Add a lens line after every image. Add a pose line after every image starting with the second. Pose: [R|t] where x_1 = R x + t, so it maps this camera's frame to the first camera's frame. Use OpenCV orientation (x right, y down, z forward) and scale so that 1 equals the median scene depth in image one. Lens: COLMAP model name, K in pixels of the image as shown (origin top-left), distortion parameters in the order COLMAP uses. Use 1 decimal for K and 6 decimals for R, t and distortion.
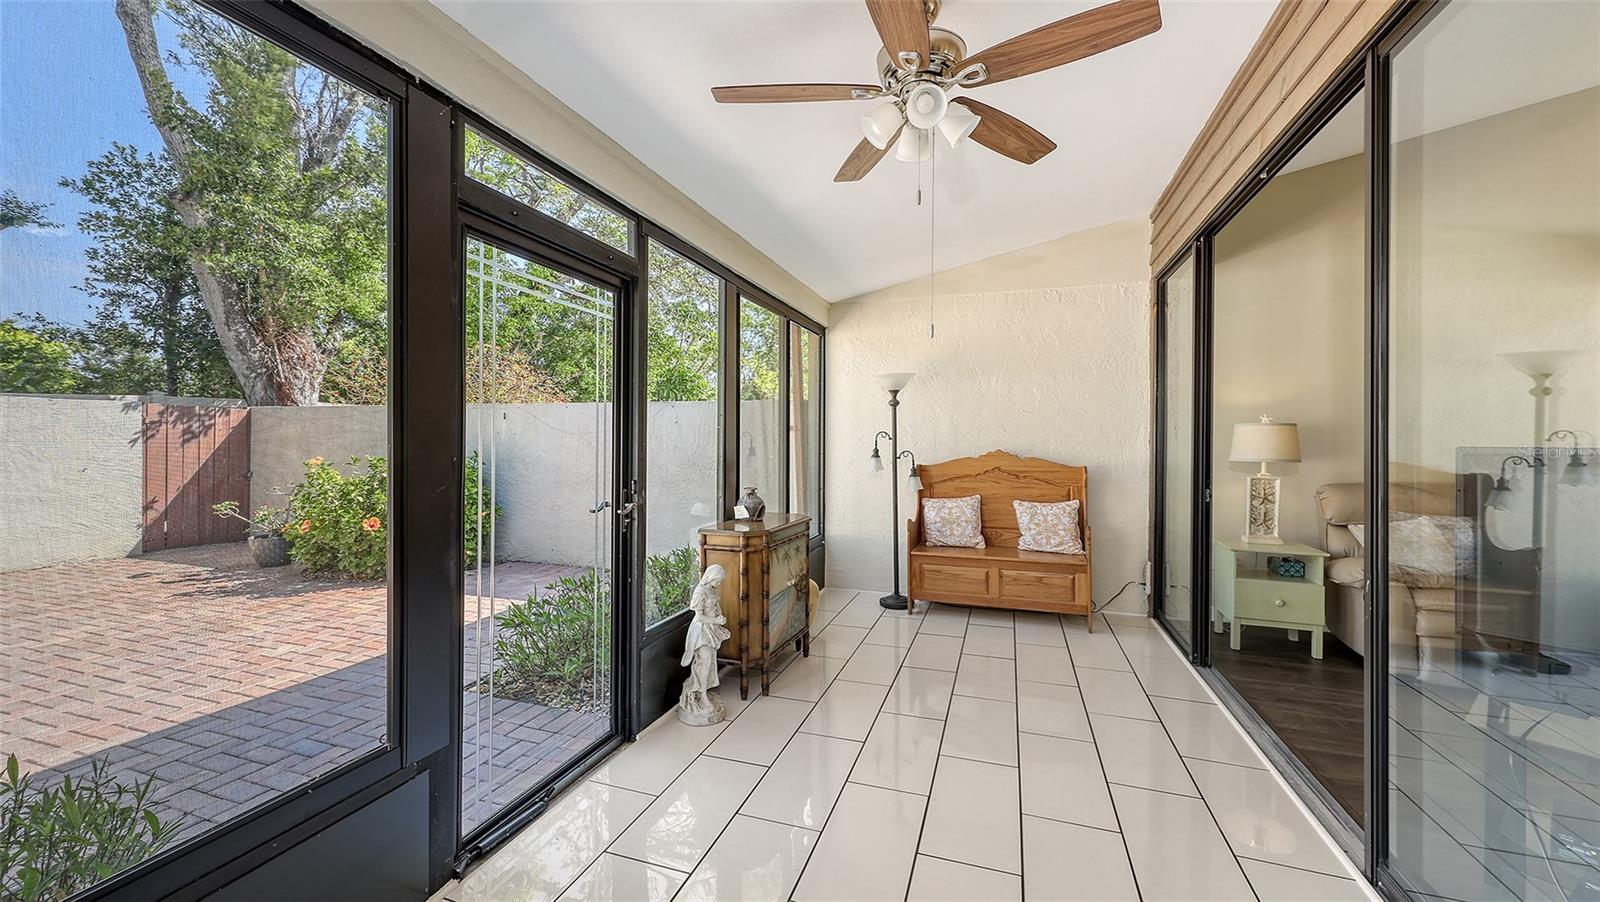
lens RADIAL K [[615.2, 0, 793.7], [0, 615.2, 443.2], [0, 0, 1]] dist [0.025945, 0.000200]
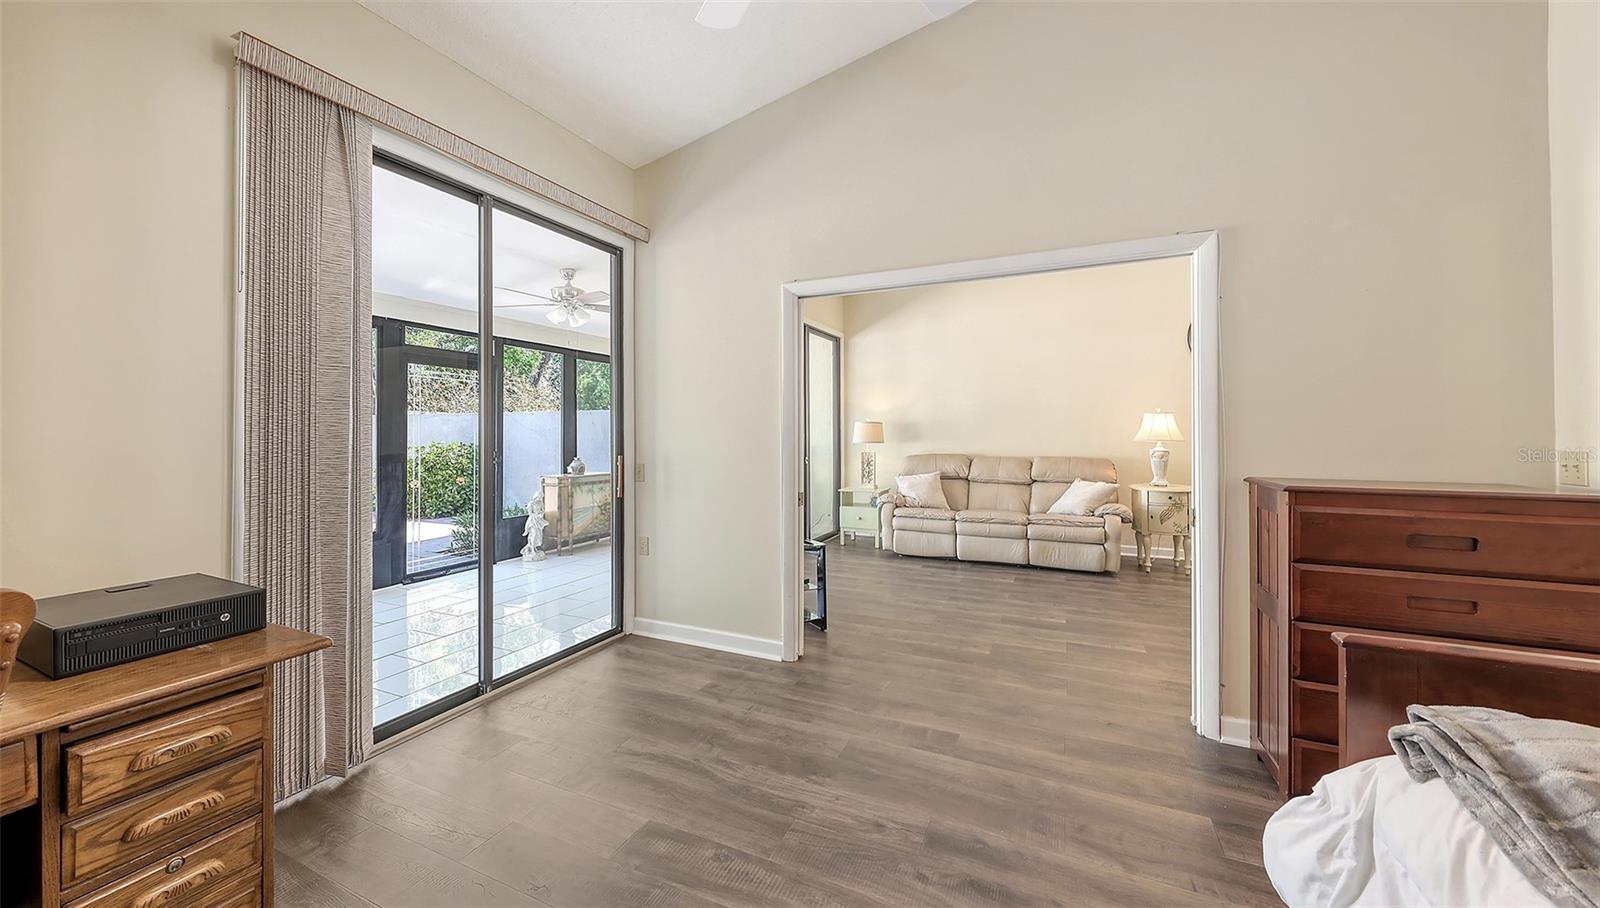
lens RADIAL K [[574.0, 0, 792.2], [0, 574.0, 424.8], [0, 0, 1]] dist [0.002763, -0.000005]
pose [[0.994996, -0.008062, -0.099591, 0.978833], [0.005831, 0.999726, -0.022671, 0.015694], [0.099747, 0.021976, 0.994770, -0.952096]]
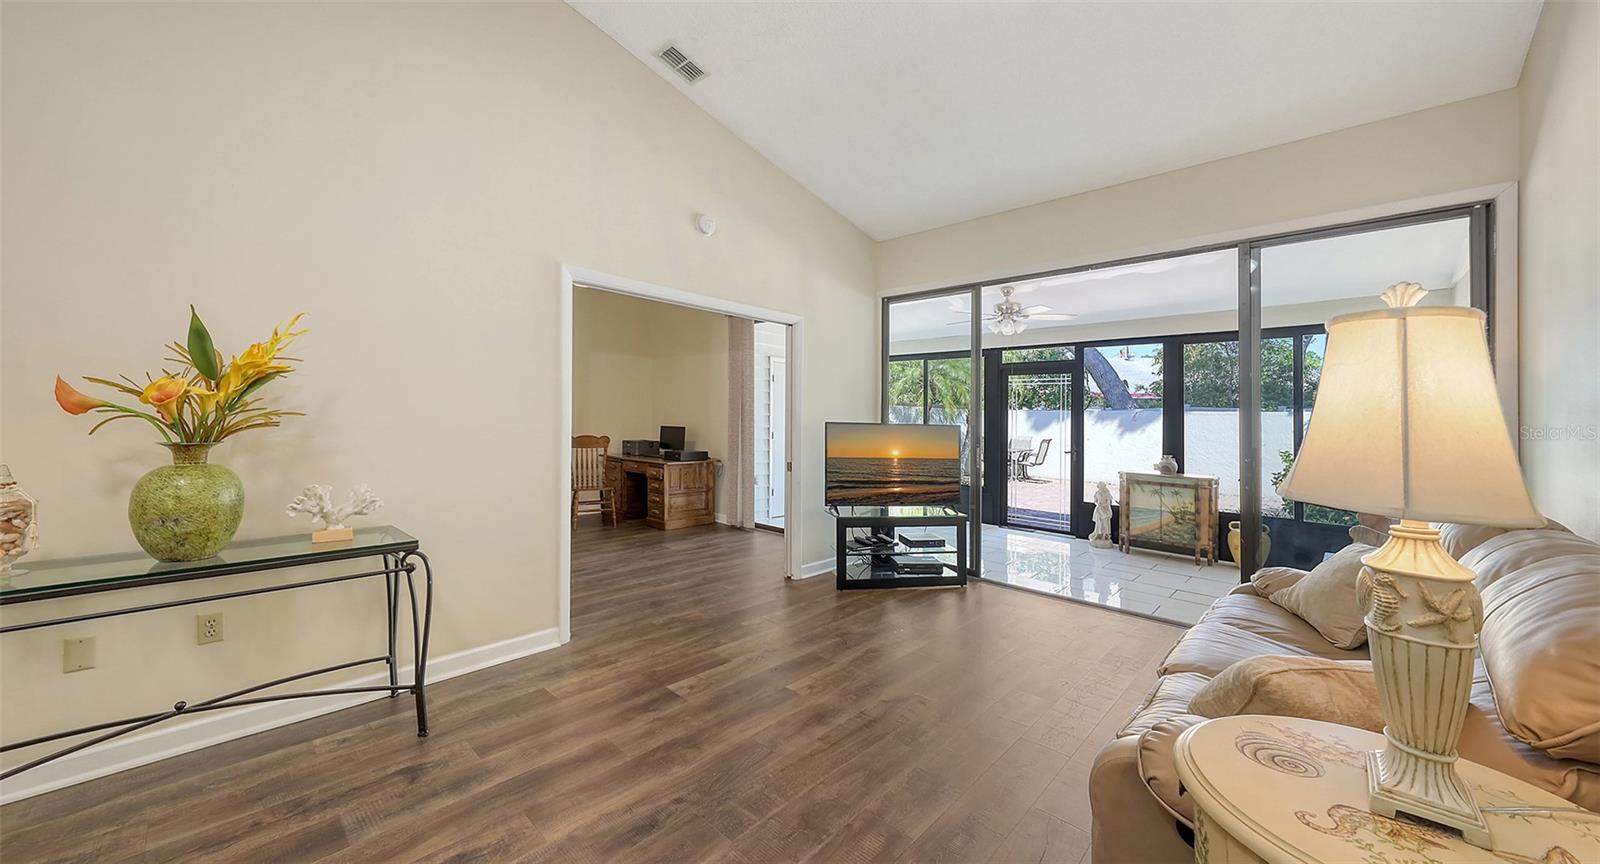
lens RADIAL K [[561.3, 0, 774.3], [0, 561.3, 414.4], [0, 0, 1]] dist [0.006016, -0.000140]
pose [[-0.422393, -0.019949, -0.906193, 2.316021], [-0.031799, 0.999468, -0.007180, 0.000650], [0.905855, 0.025784, -0.422803, 0.781022]]
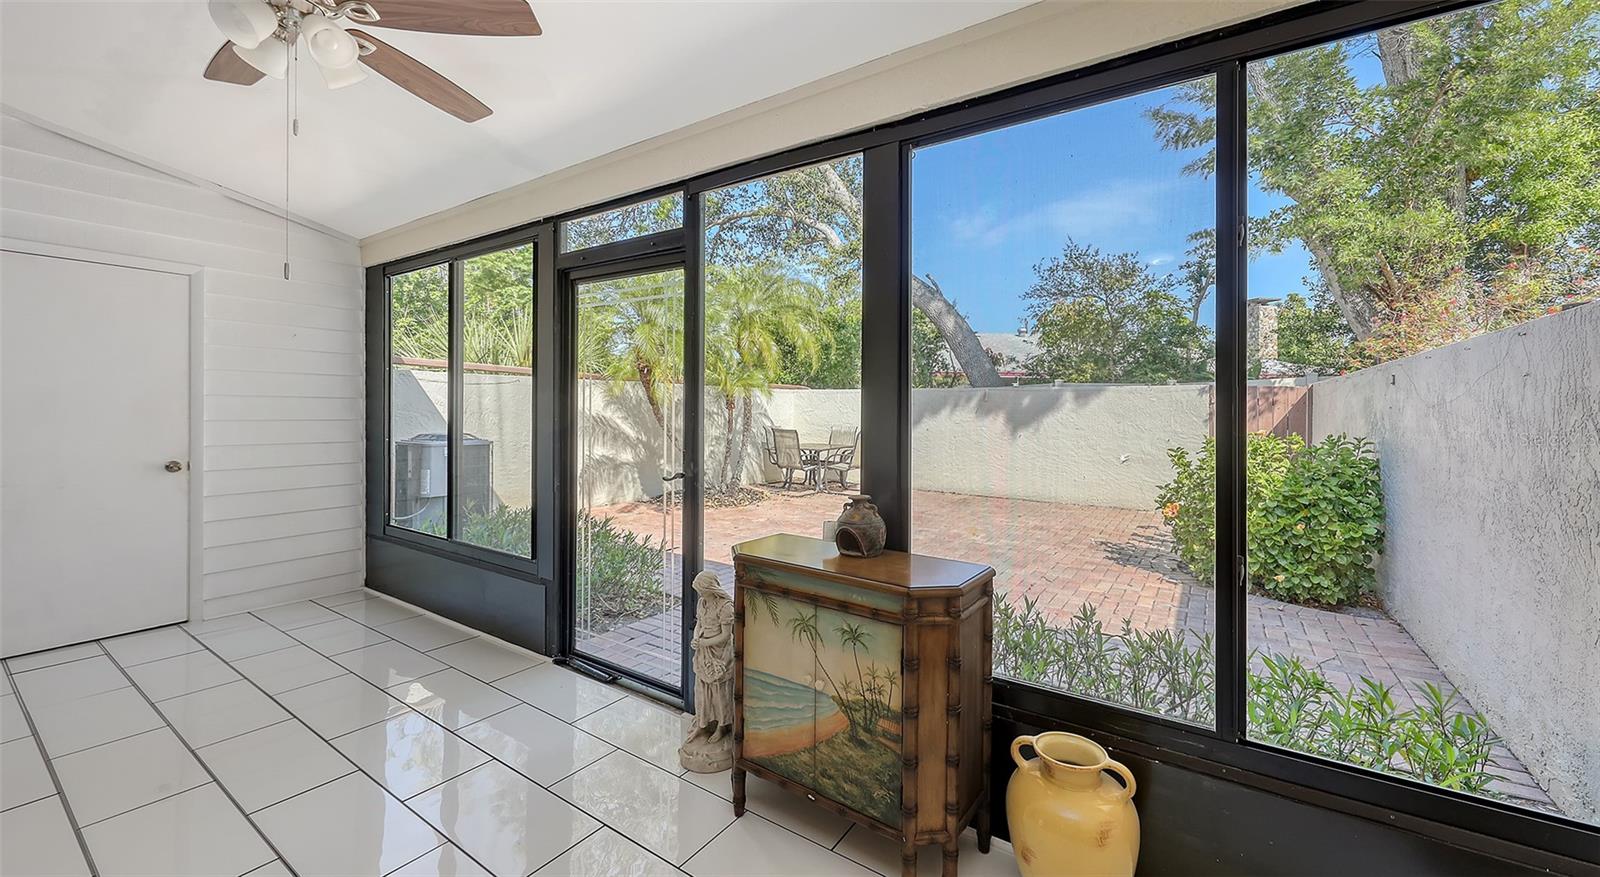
lens RADIAL K [[607.0, 0, 796.1], [0, 607.0, 413.0], [0, 0, 1]] dist [0.011962, 0.000145]
pose [[-0.252566, -0.004431, -0.967569, 0.587200], [-0.015693, 0.999877, -0.000482, -0.001439], [0.967452, 0.015063, -0.252605, 1.306015]]
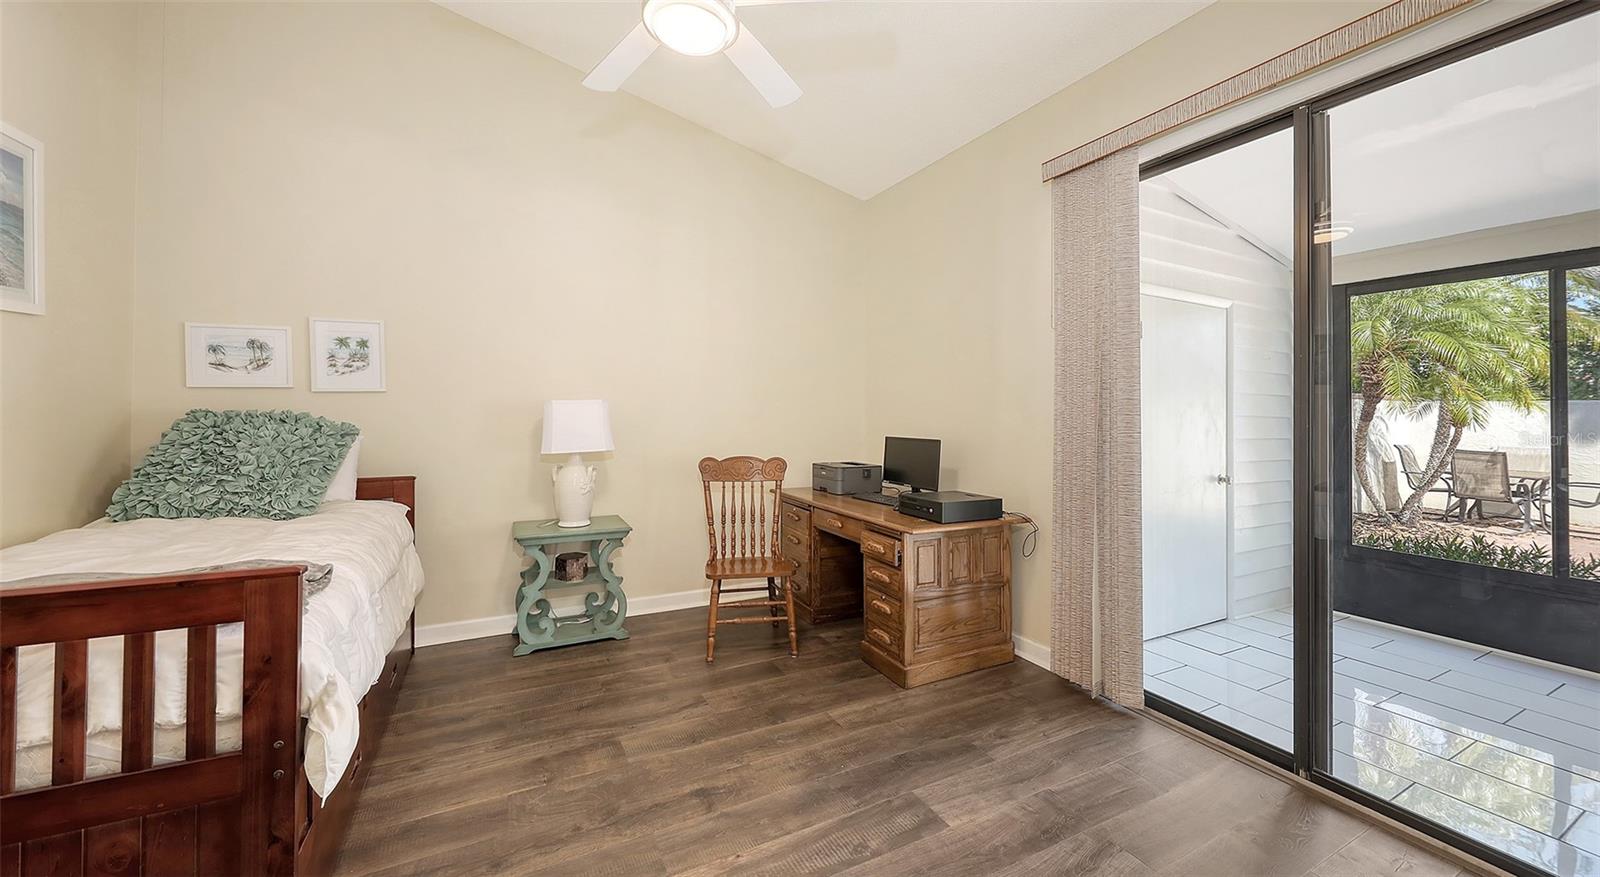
lens RADIAL K [[569.9, 0, 792.4], [0, 569.9, 415.7], [0, 0, 1]] dist [0.005484, -0.001425]
pose [[-0.686041, -0.014562, -0.727417, 1.323010], [-0.023949, 0.999710, 0.002573, 0.005962], [0.727168, 0.019186, -0.686191, -0.018383]]
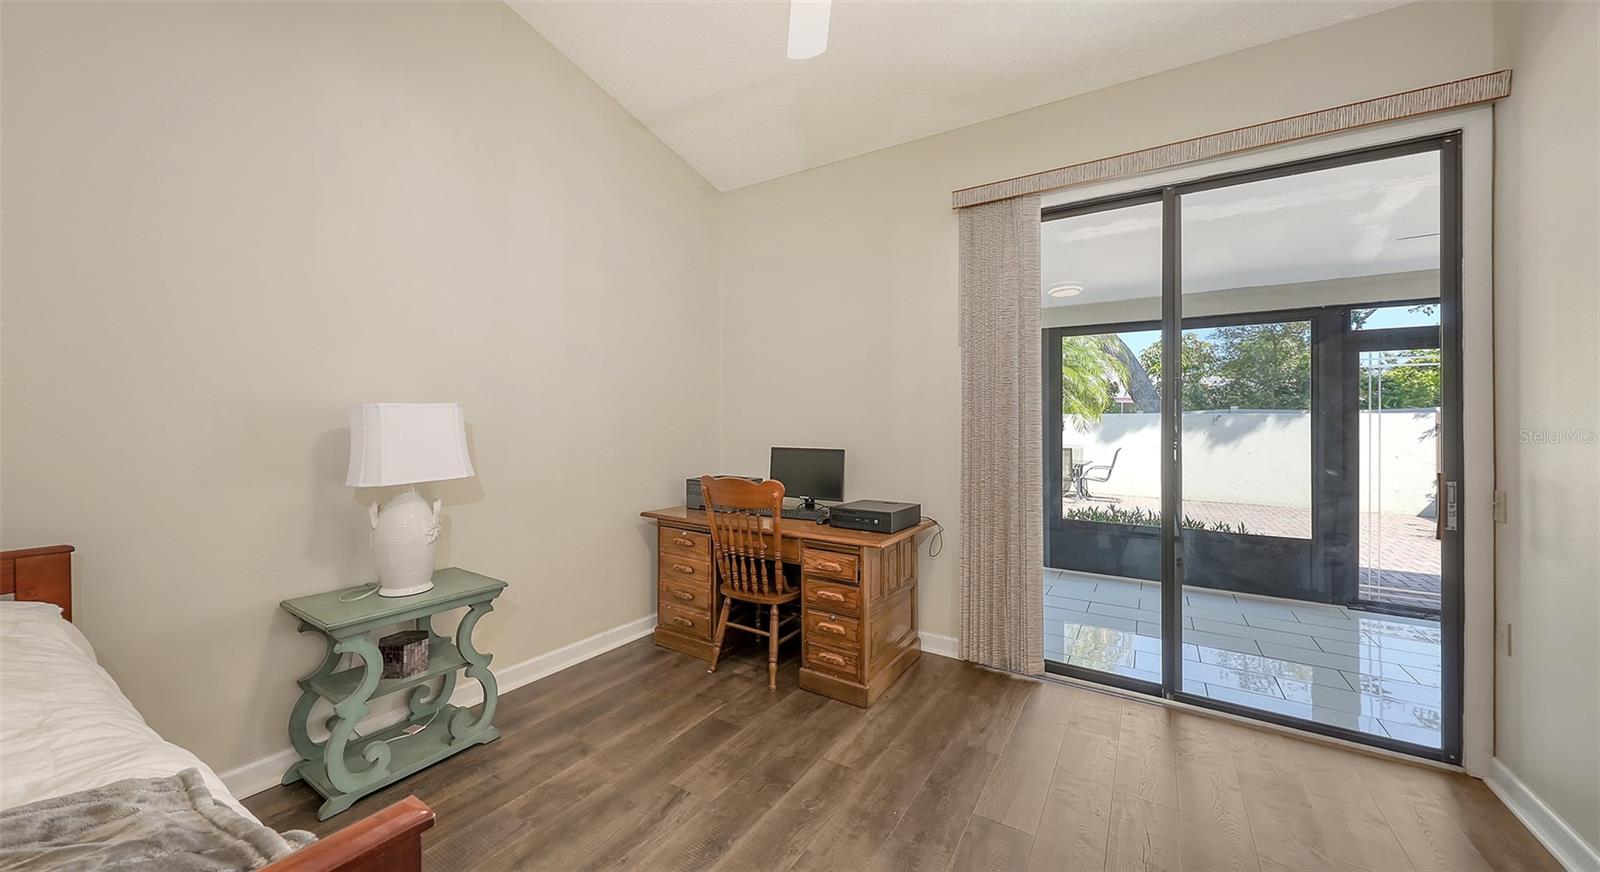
lens RADIAL K [[561.3, 0, 788.2], [0, 561.3, 430.8], [0, 0, 1]] dist [0.006016, -0.000140]
pose [[-0.222701, -0.001516, -0.974886, 1.405703], [-0.019988, 0.999796, 0.003011, 0.011549], [0.974682, 0.020156, -0.222686, -0.447124]]
